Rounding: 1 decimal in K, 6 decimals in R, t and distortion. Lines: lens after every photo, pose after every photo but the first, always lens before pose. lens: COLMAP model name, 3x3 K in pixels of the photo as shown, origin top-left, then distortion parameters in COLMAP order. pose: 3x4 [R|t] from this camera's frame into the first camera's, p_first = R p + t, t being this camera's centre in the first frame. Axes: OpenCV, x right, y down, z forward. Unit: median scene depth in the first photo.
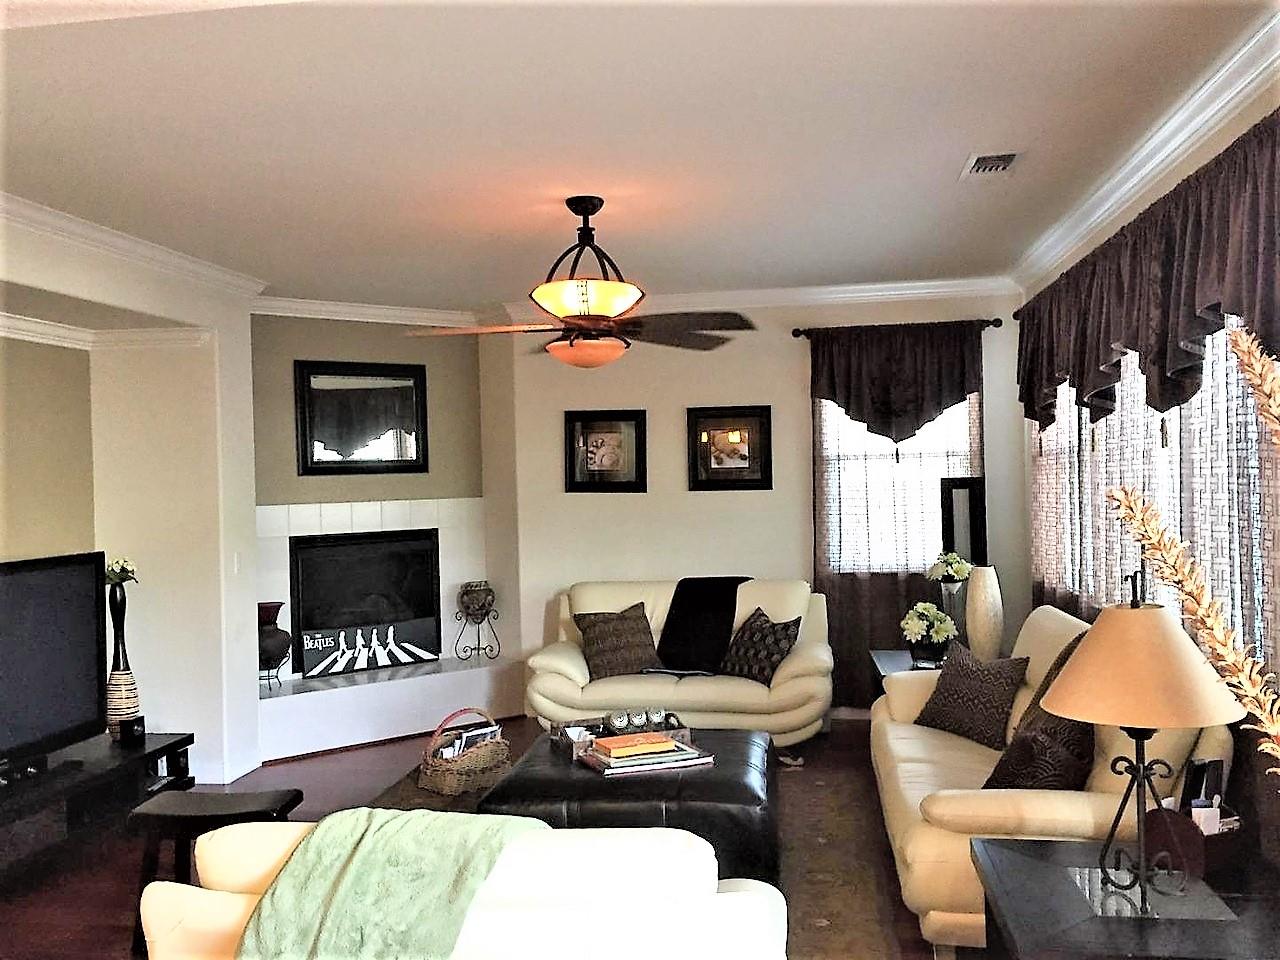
lens RADIAL K [[1088.3, 0, 643.5], [0, 1088.3, 481.8], [0, 0, 1]] dist [0.068359, -0.074008]
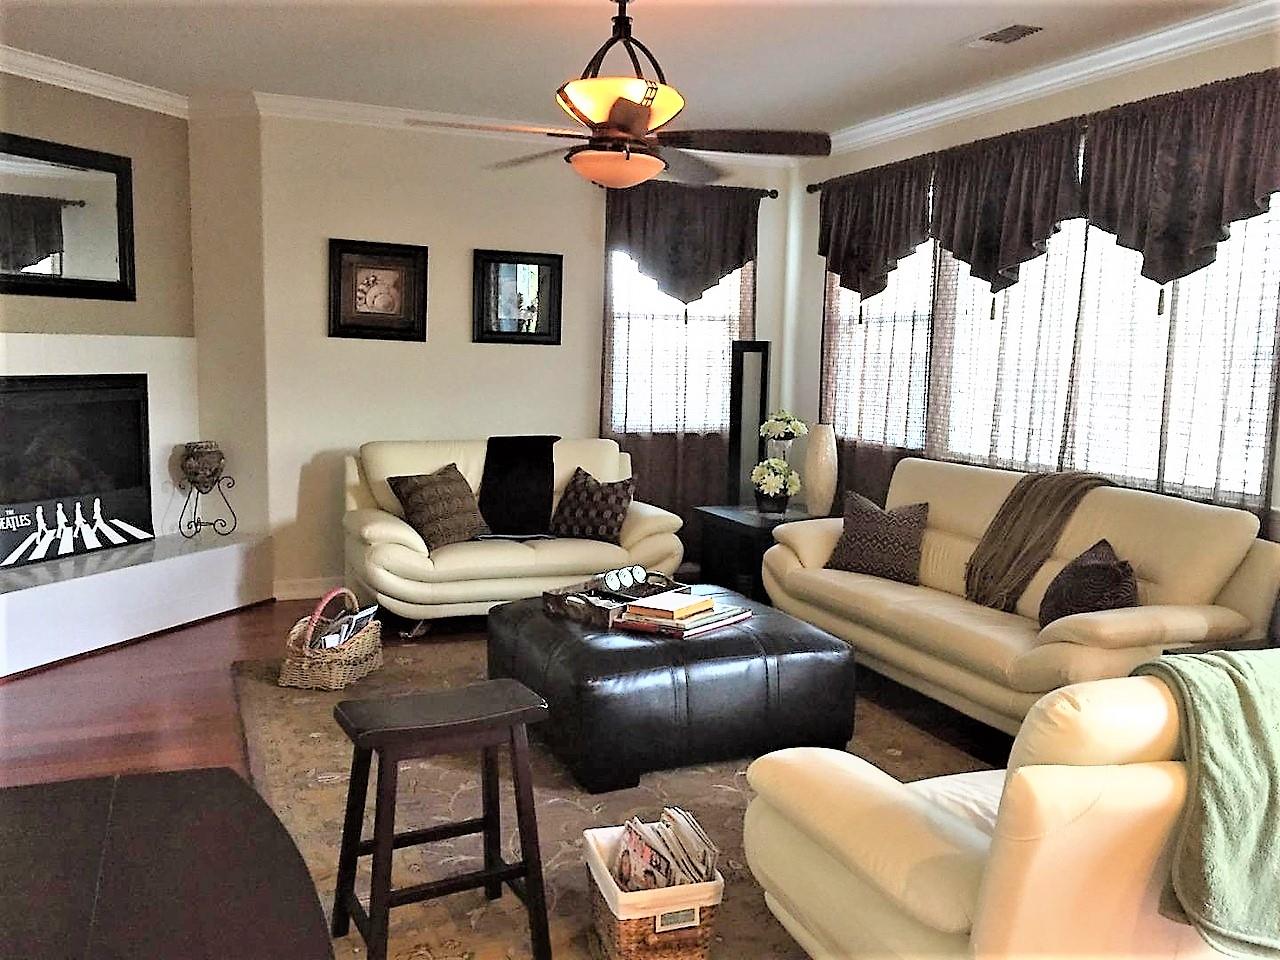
lens RADIAL K [[1088.3, 0, 636.4], [0, 1088.3, 482.4], [0, 0, 1]] dist [0.068359, -0.074008]
pose [[0.853170, -0.017435, 0.521341, -0.338908], [-0.042189, 0.993861, 0.102281, 0.027288], [-0.519924, -0.109258, 0.847197, 0.154764]]
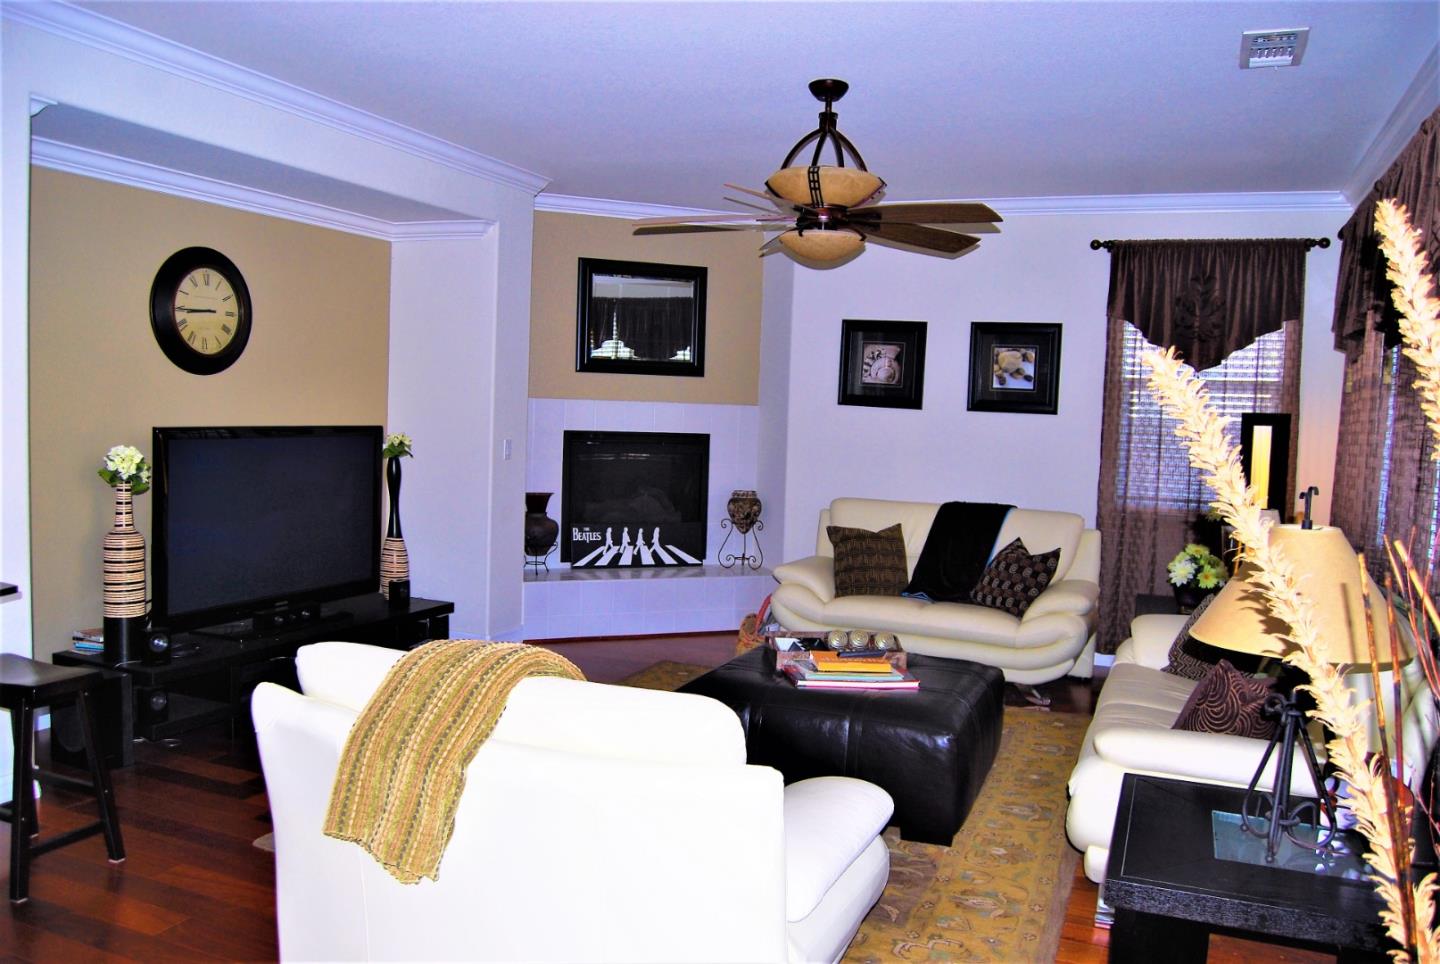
lens RADIAL K [[1121.8, 0, 719.8], [0, 1121.8, 484.8], [0, 0, 1]] dist [-0.084718, 0.013167]
pose [[0.967531, 0.078098, -0.240383, 0.076558], [-0.062805, 0.995522, 0.070648, 0.018161], [0.244824, -0.053257, 0.968104, 0.016551]]
